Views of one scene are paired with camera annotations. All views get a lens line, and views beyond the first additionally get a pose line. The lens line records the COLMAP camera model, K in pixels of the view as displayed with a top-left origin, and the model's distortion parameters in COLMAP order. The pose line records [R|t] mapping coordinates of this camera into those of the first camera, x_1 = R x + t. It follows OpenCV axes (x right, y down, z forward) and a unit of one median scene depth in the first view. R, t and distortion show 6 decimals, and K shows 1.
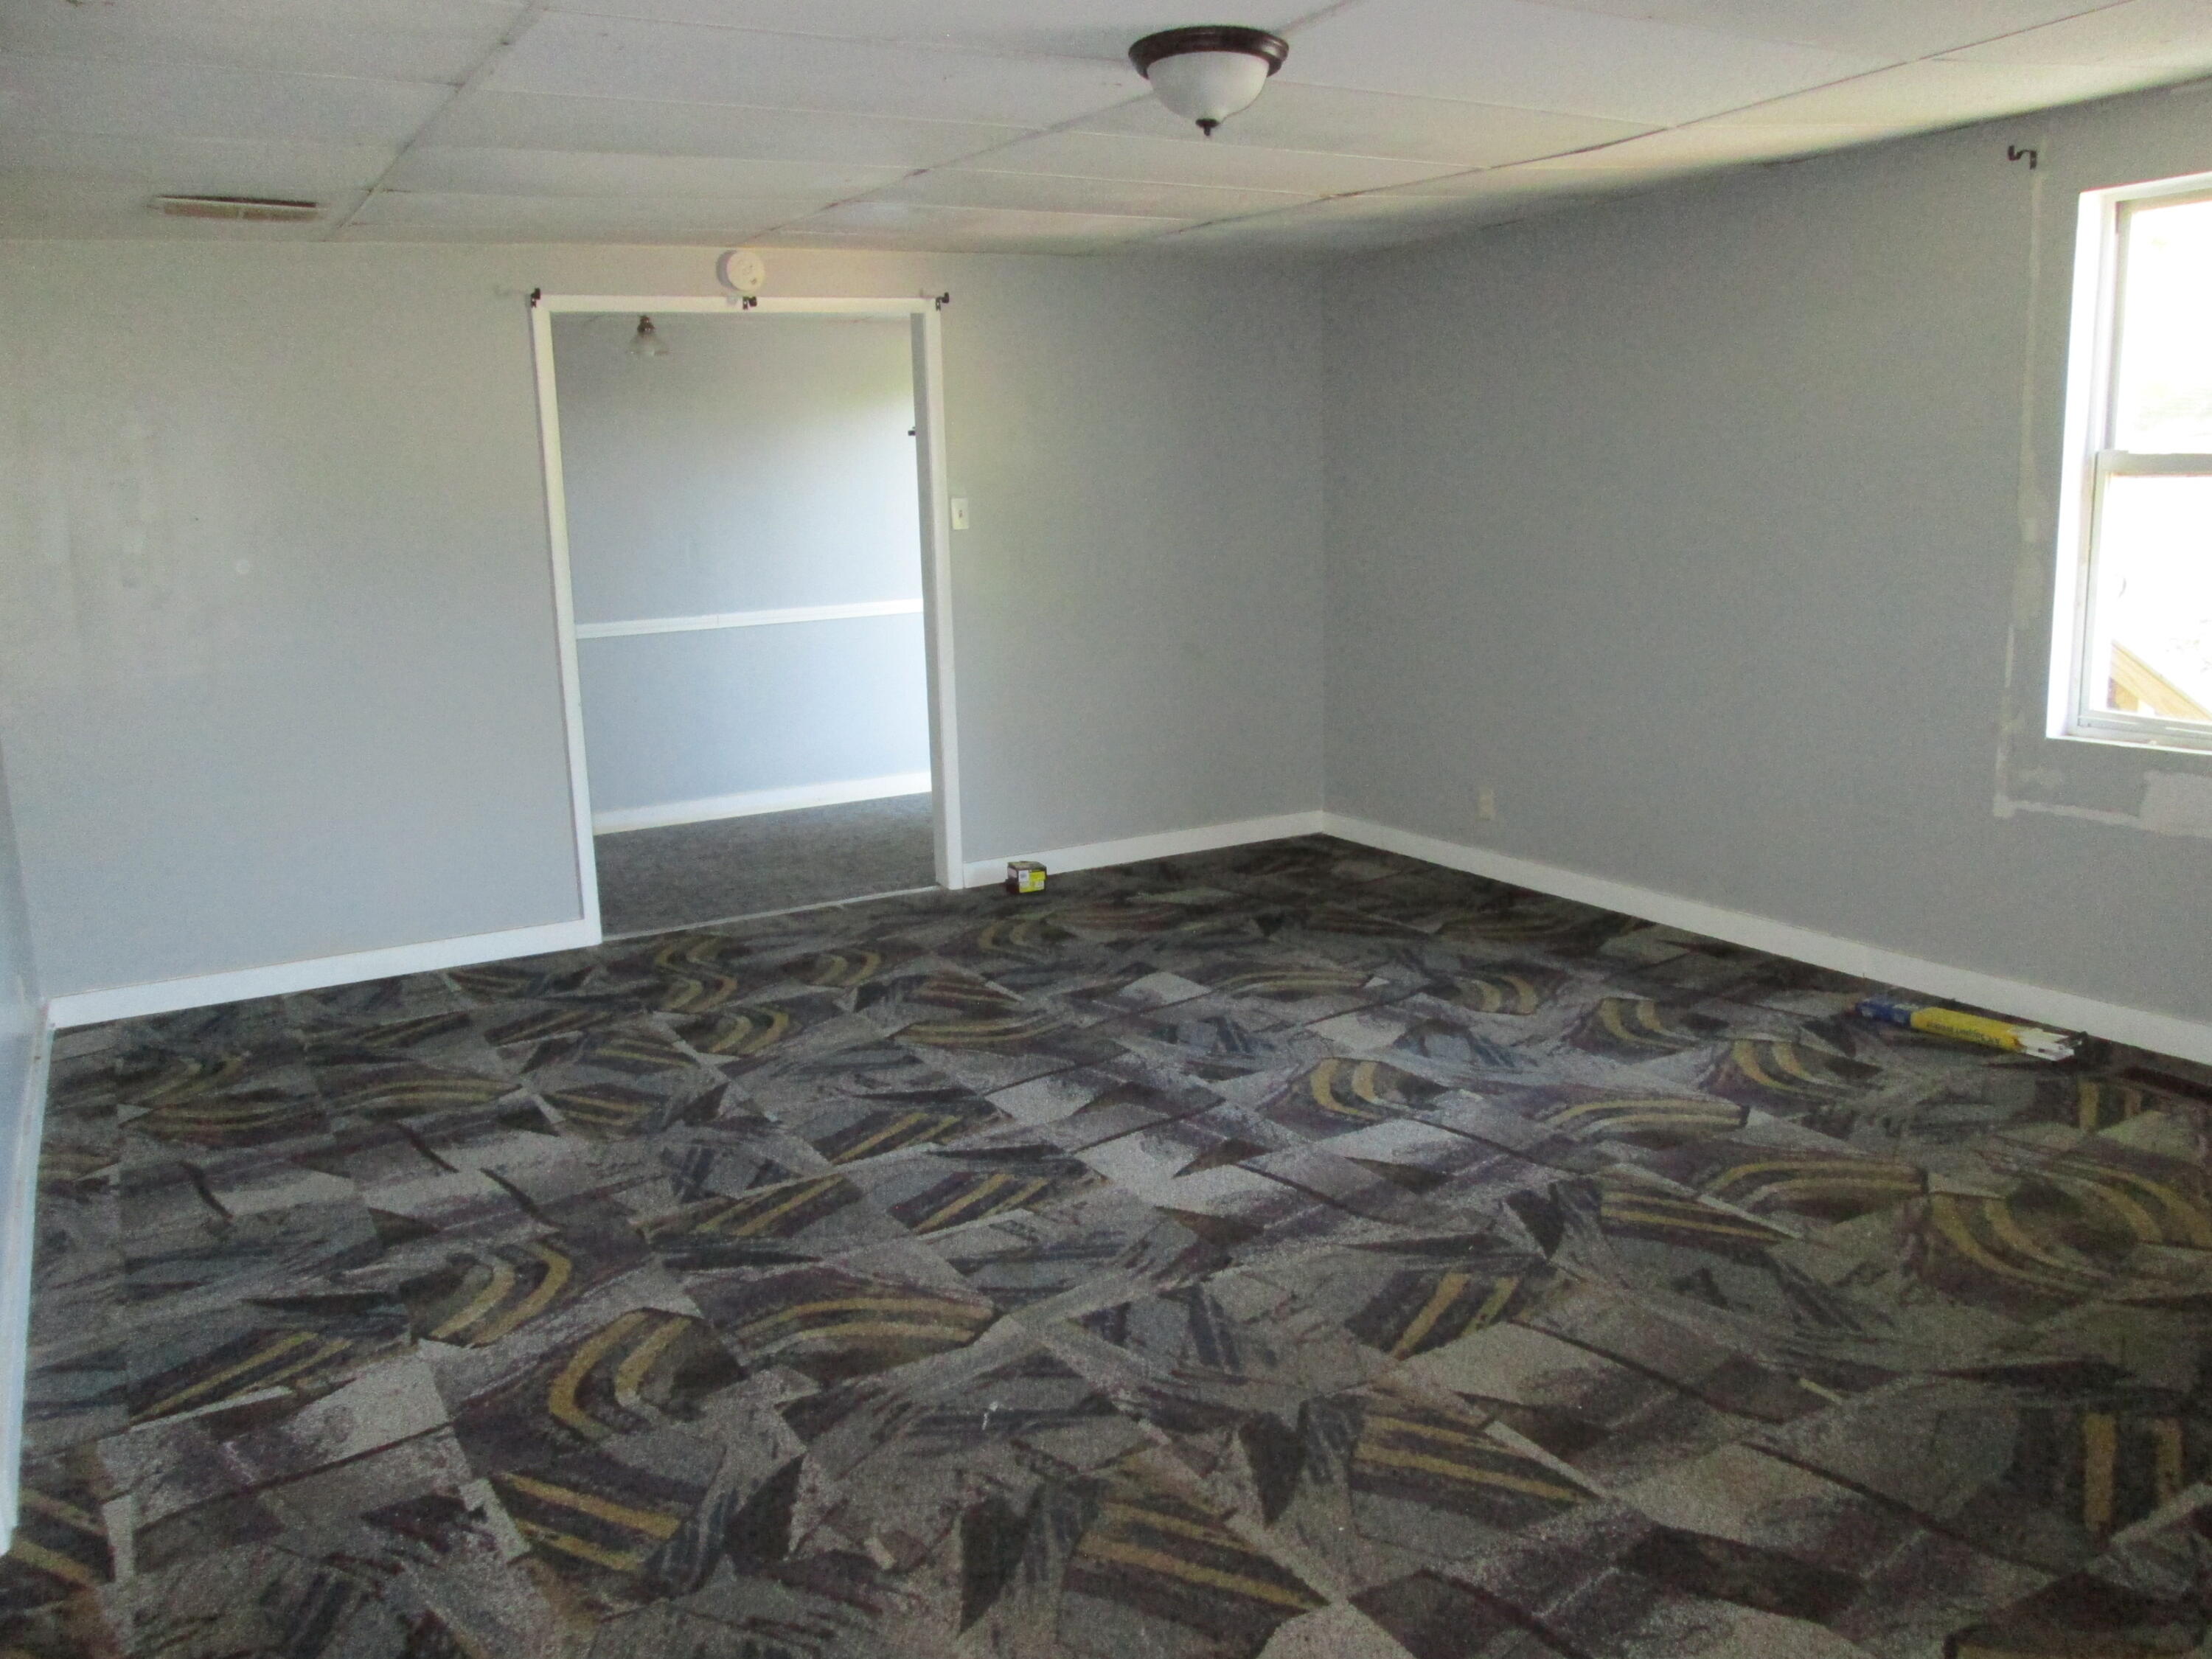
lens RADIAL K [[1823.1, 0, 1107.2], [0, 1823.1, 831.2], [0, 0, 1]] dist [-0.051956, 0.022827]
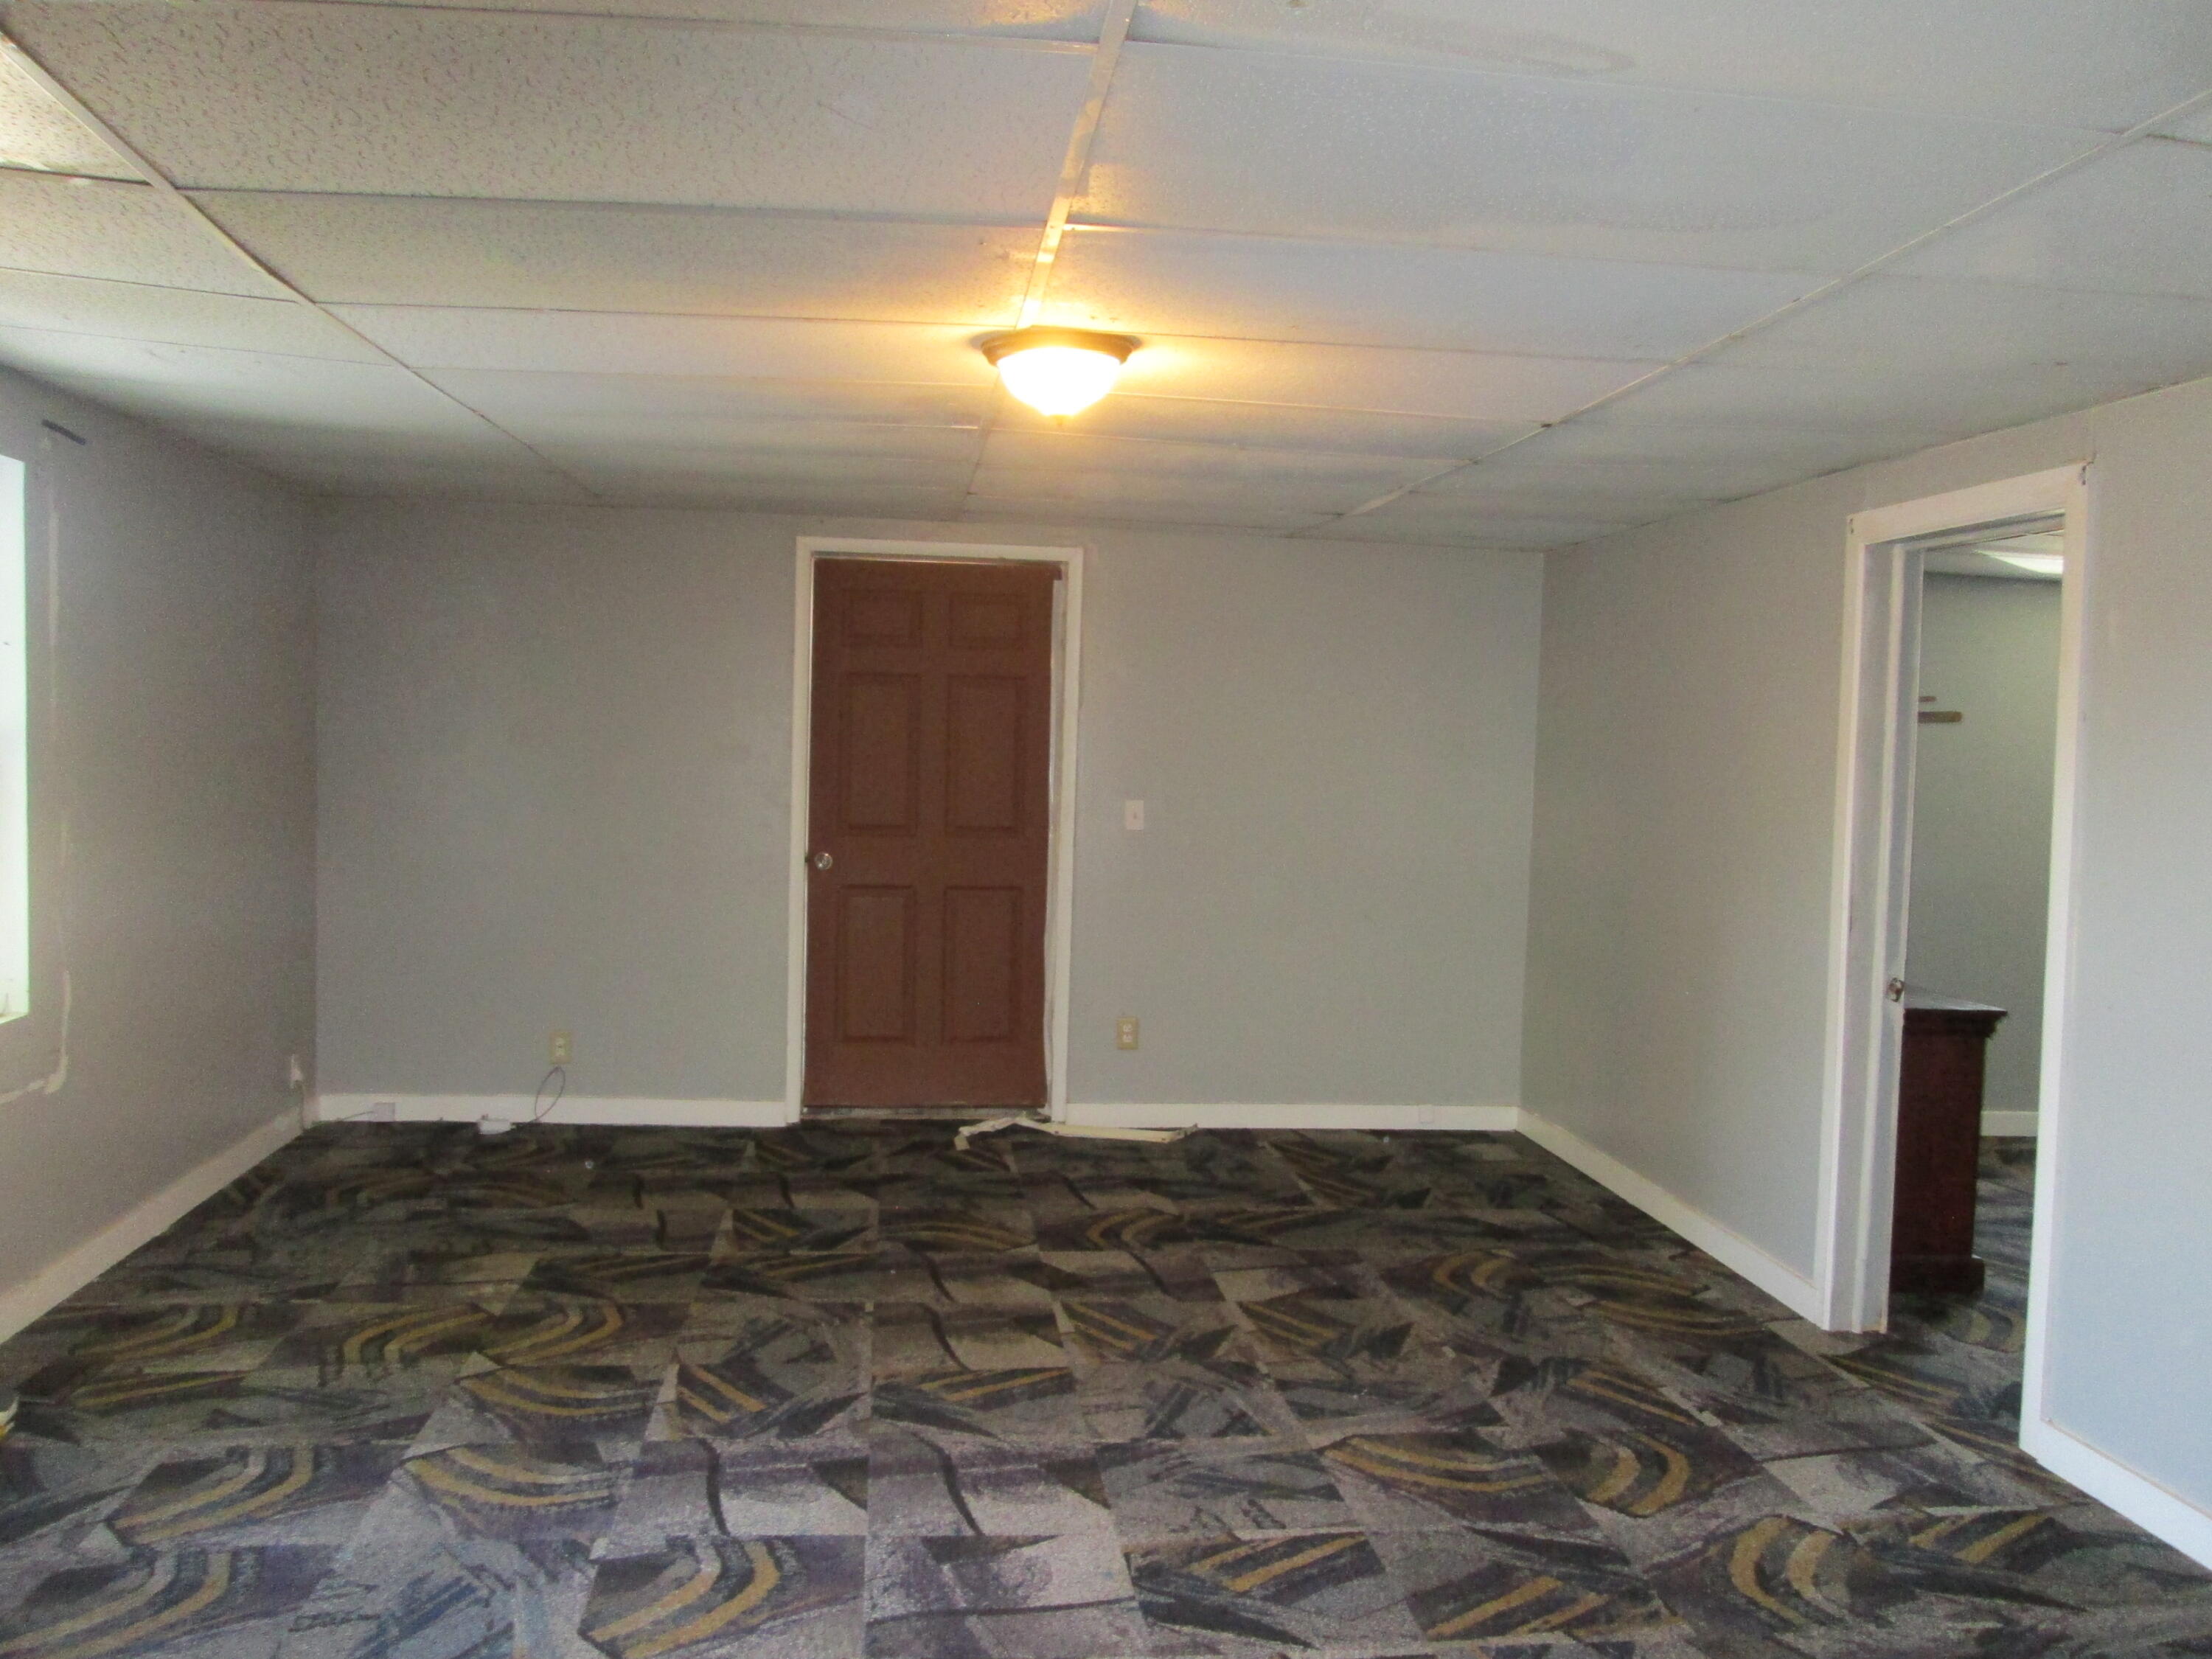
lens RADIAL K [[1823.1, 0, 1105.3], [0, 1823.1, 831.1], [0, 0, 1]] dist [-0.051956, 0.022827]
pose [[-0.926504, -0.005002, 0.376253, -0.353826], [0.077094, 0.976177, 0.202819, -0.360940], [-0.368304, 0.216919, -0.904046, 1.930217]]
